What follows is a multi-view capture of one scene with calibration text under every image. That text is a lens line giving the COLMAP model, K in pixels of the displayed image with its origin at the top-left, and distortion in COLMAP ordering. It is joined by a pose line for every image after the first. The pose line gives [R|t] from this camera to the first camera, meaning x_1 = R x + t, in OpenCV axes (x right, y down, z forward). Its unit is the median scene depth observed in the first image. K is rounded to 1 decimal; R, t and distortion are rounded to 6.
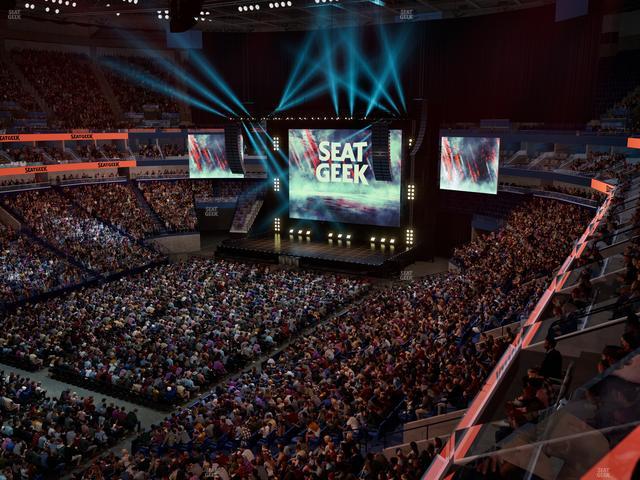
lens RADIAL K [[600.4, 0, 319.8], [0, 600.4, 240.7], [0, 0, 1]] dist [0.000160, 0.000000]
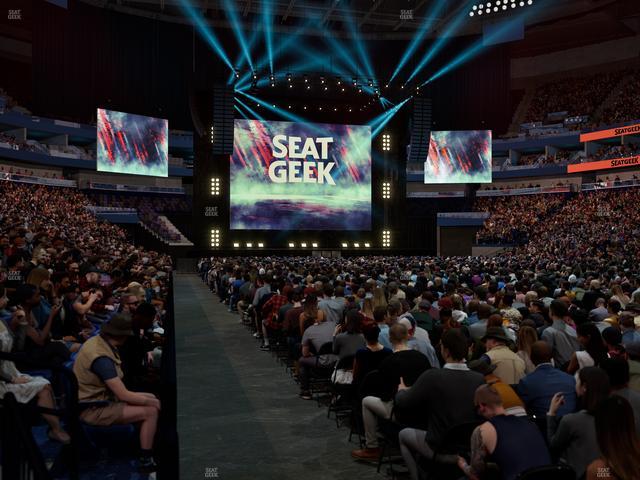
lens RADIAL K [[600.4, 0, 320.0], [0, 600.4, 240.5], [0, 0, 1]] dist [0.000160, 0.000000]
pose [[0.735316, 0.007283, 0.677685, -0.530137], [0.129333, 0.980058, -0.150864, 0.117603], [-0.665269, 0.198580, 0.719710, 0.382667]]
